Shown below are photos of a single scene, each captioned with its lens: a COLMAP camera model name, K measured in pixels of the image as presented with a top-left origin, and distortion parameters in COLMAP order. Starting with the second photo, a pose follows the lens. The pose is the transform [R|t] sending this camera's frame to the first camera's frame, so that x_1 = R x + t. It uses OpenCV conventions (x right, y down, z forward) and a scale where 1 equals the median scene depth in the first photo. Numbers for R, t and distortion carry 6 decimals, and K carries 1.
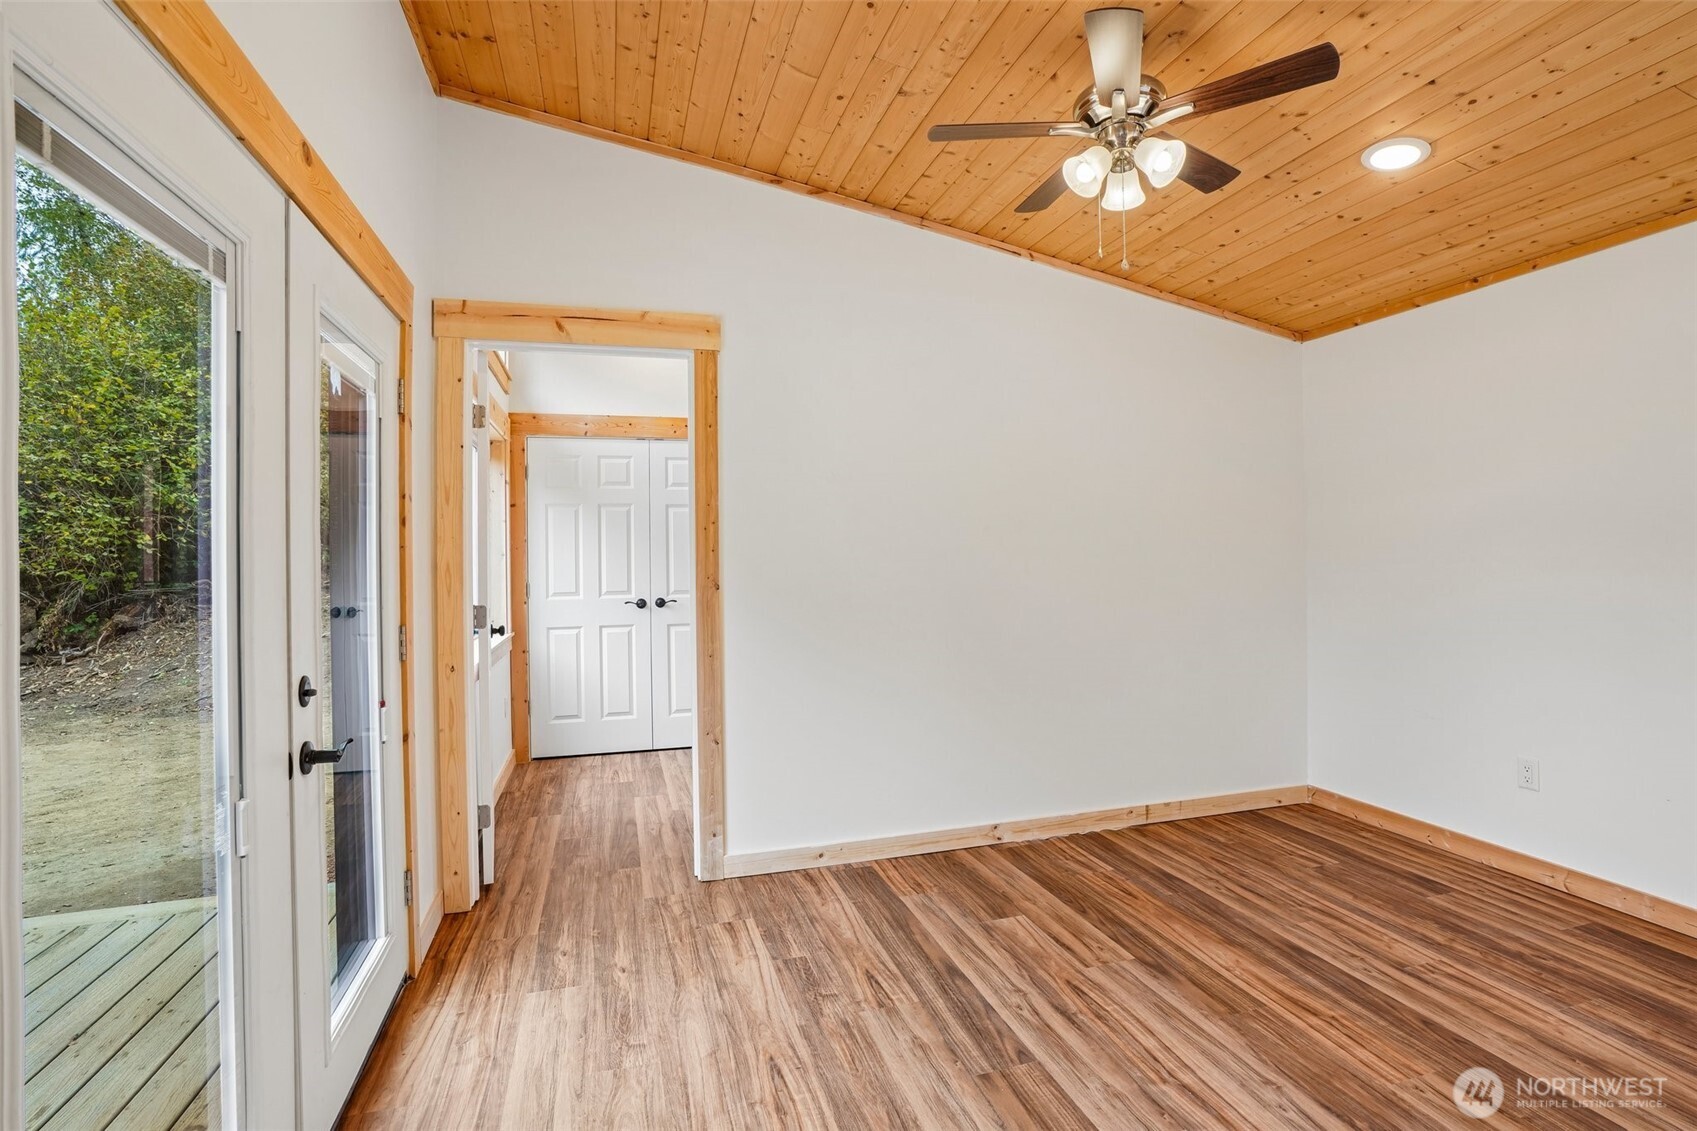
lens RADIAL K [[795.0, 0, 863.4], [0, 795.0, 556.9], [0, 0, 1]] dist [-0.064415, 0.021908]
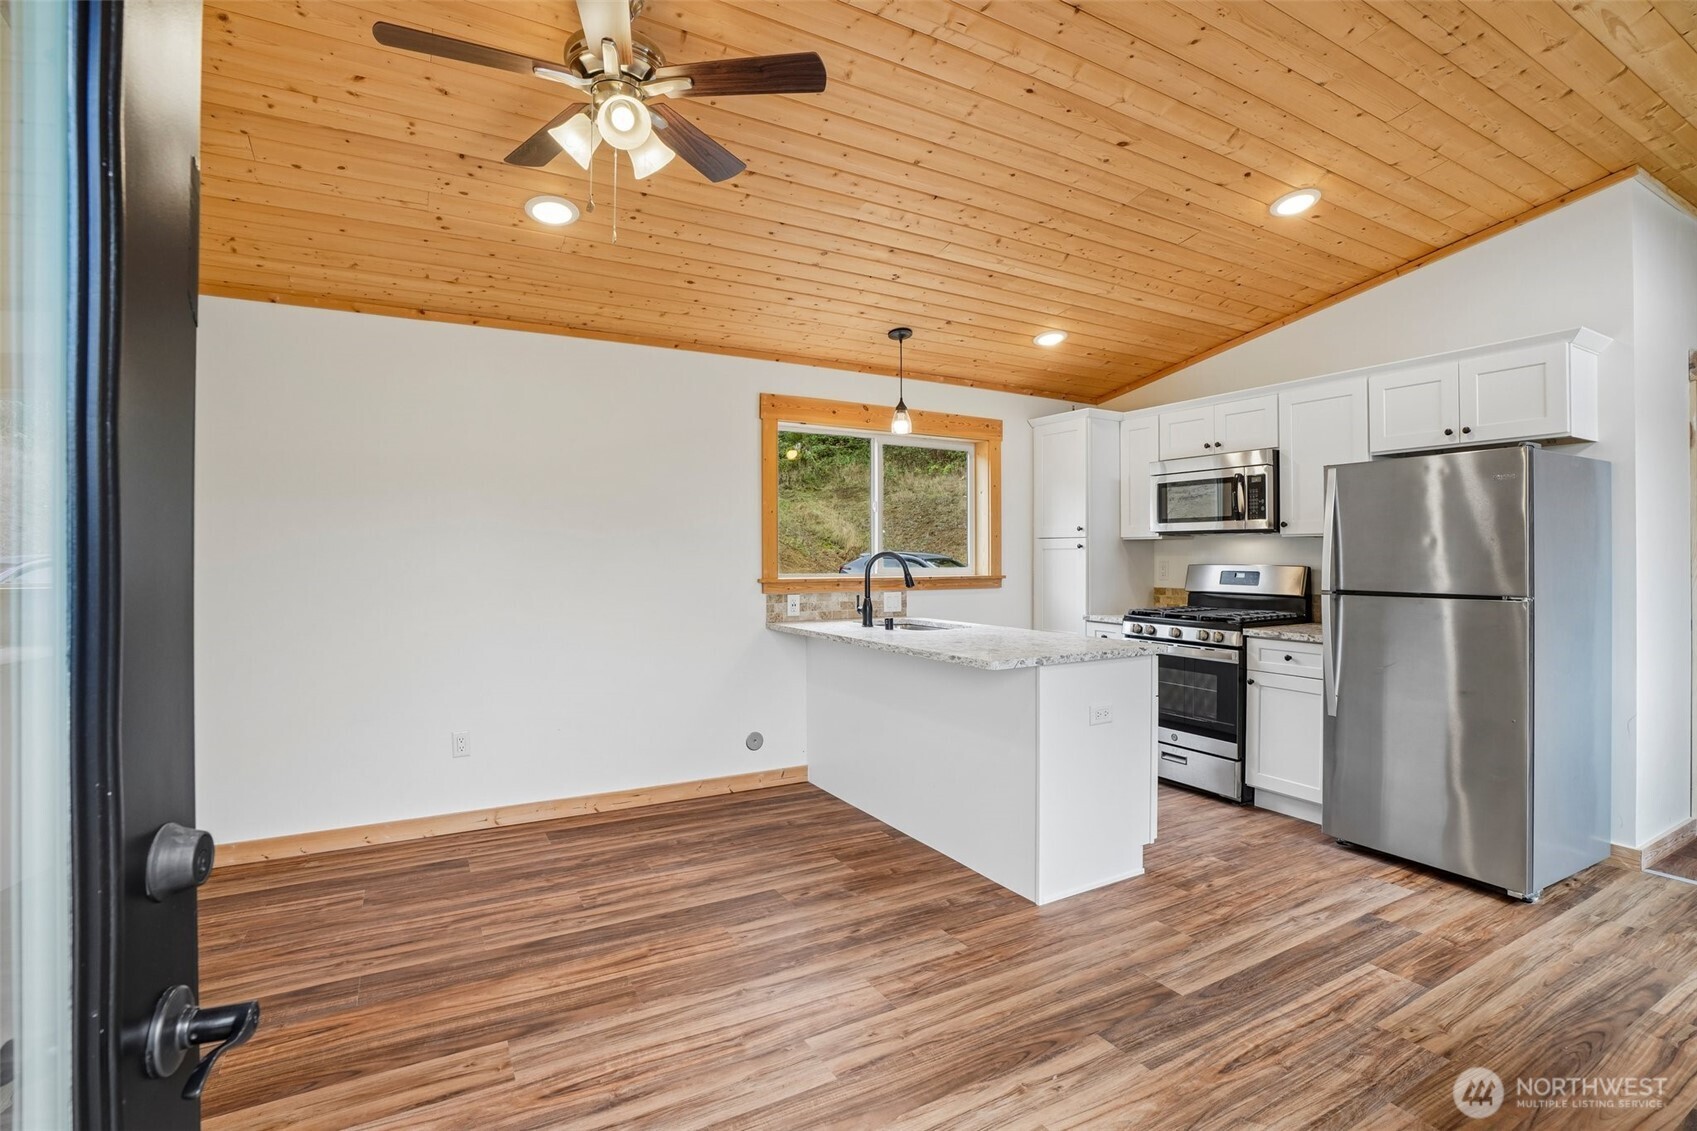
lens RADIAL K [[795.0, 0, 851.4], [0, 795.0, 551.4], [0, 0, 1]] dist [-0.064415, 0.021908]
pose [[-0.212970, 0.011934, 0.976986, -0.514597], [0.003879, 0.999928, -0.011369, 0.001719], [-0.977051, 0.001369, -0.213001, 0.772882]]
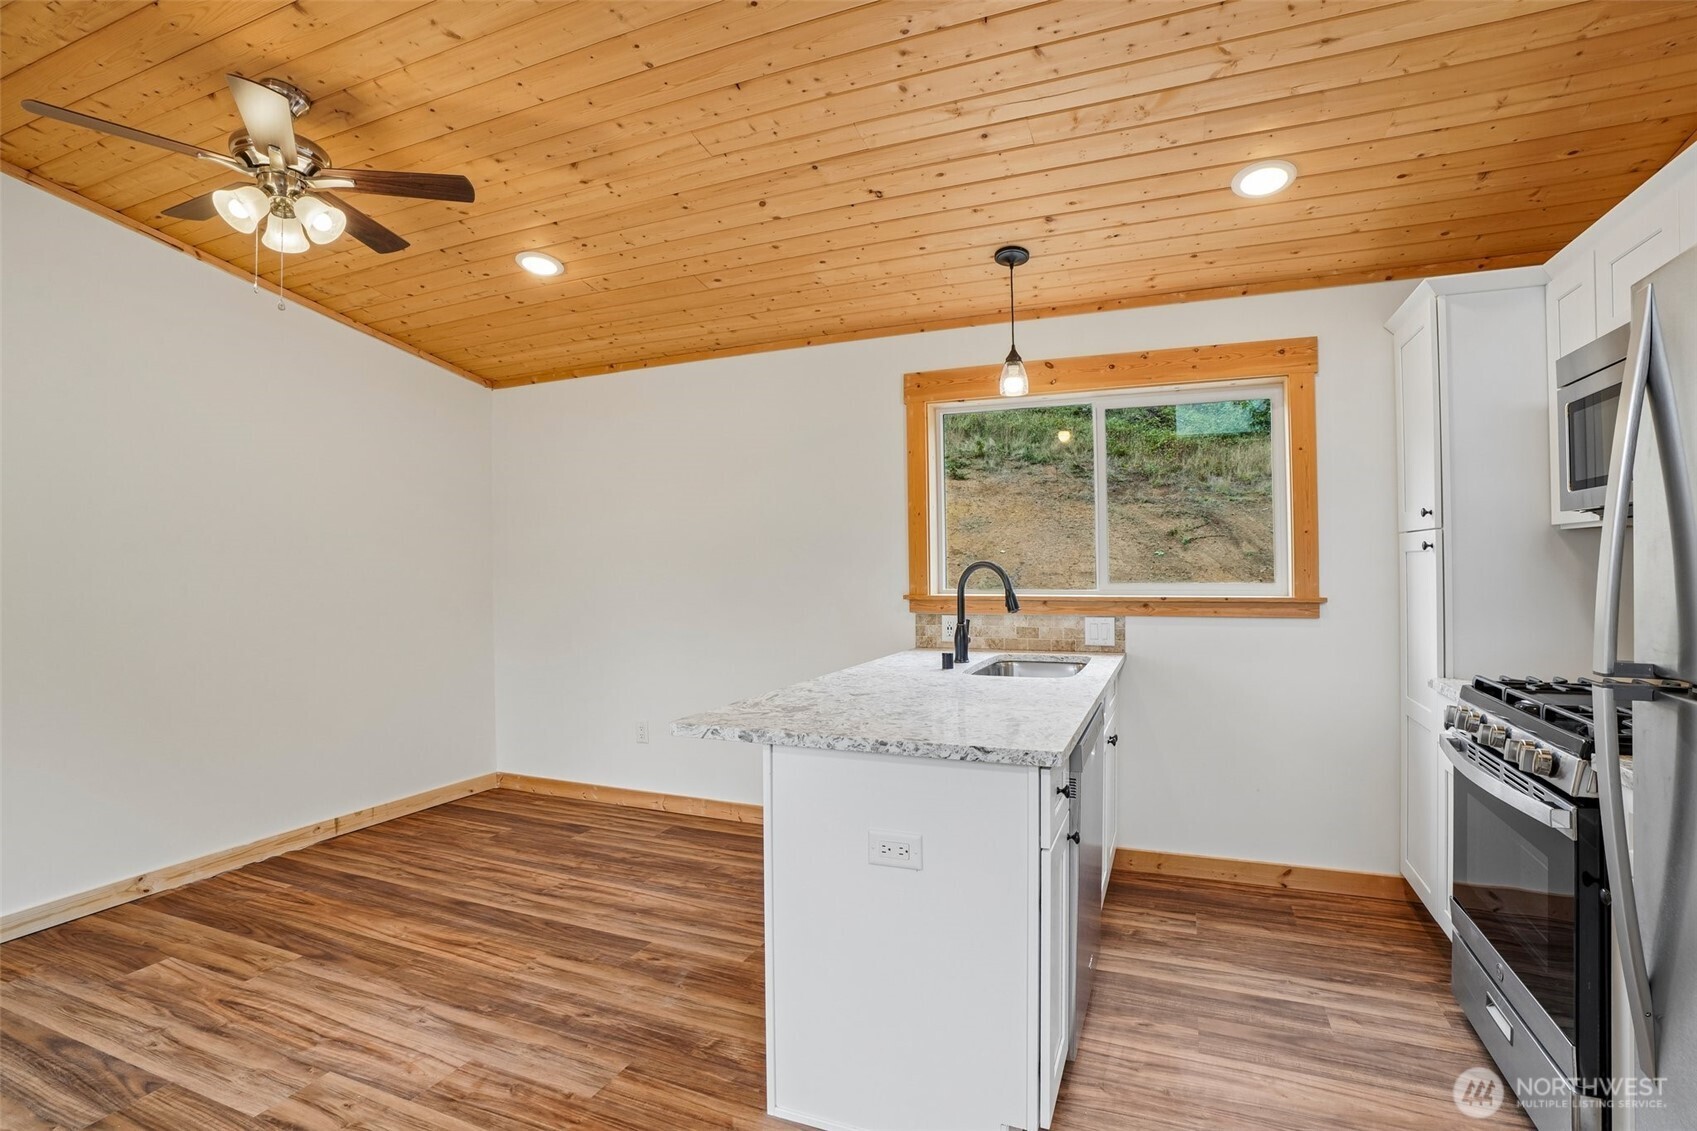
lens RADIAL K [[795.0, 0, 858.9], [0, 795.0, 558.9], [0, 0, 1]] dist [-0.064415, 0.021908]
pose [[0.636149, 0.008963, 0.771514, 0.022800], [0.005948, 0.999846, -0.016520, -0.001037], [-0.771543, 0.015098, 0.635998, -0.238123]]
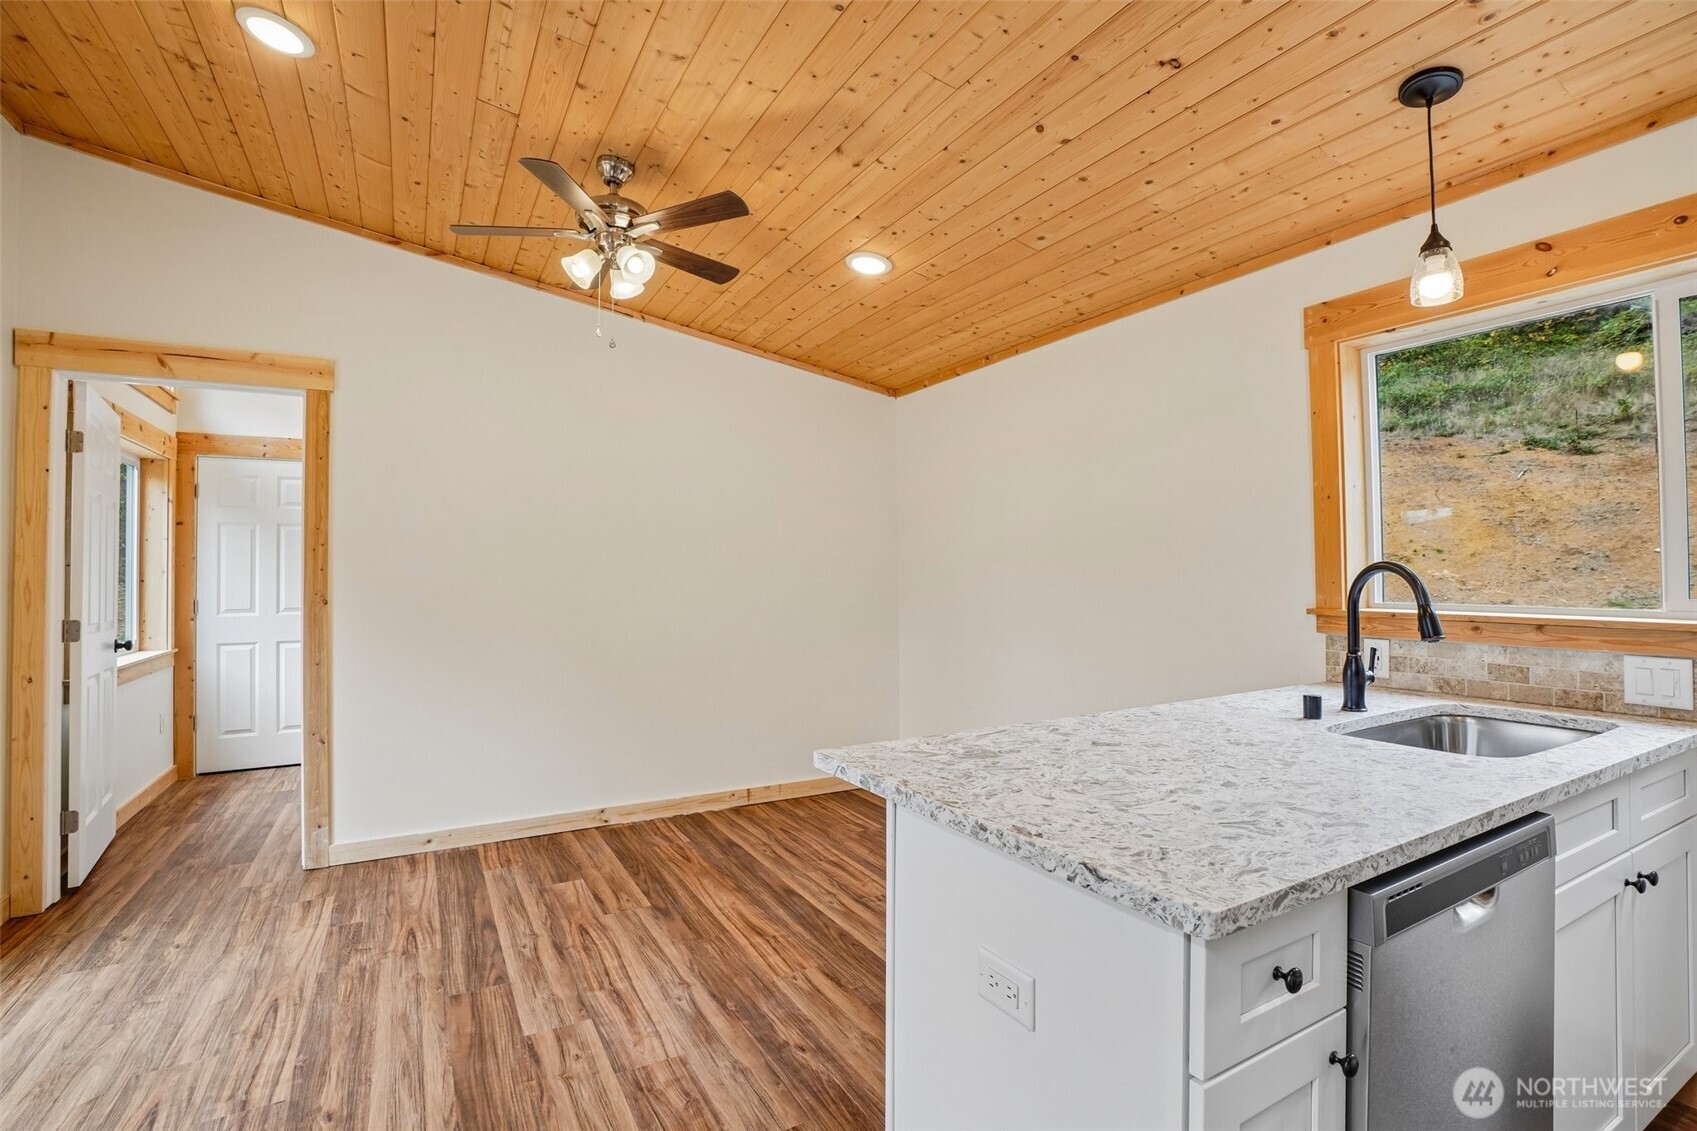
lens RADIAL K [[795.0, 0, 851.0], [0, 795.0, 552.4], [0, 0, 1]] dist [-0.064415, 0.021908]
pose [[0.977525, 0.007358, 0.210692, 0.372854], [-0.001581, 0.999618, -0.027577, -0.003178], [-0.210814, 0.026624, 0.977164, -0.261399]]
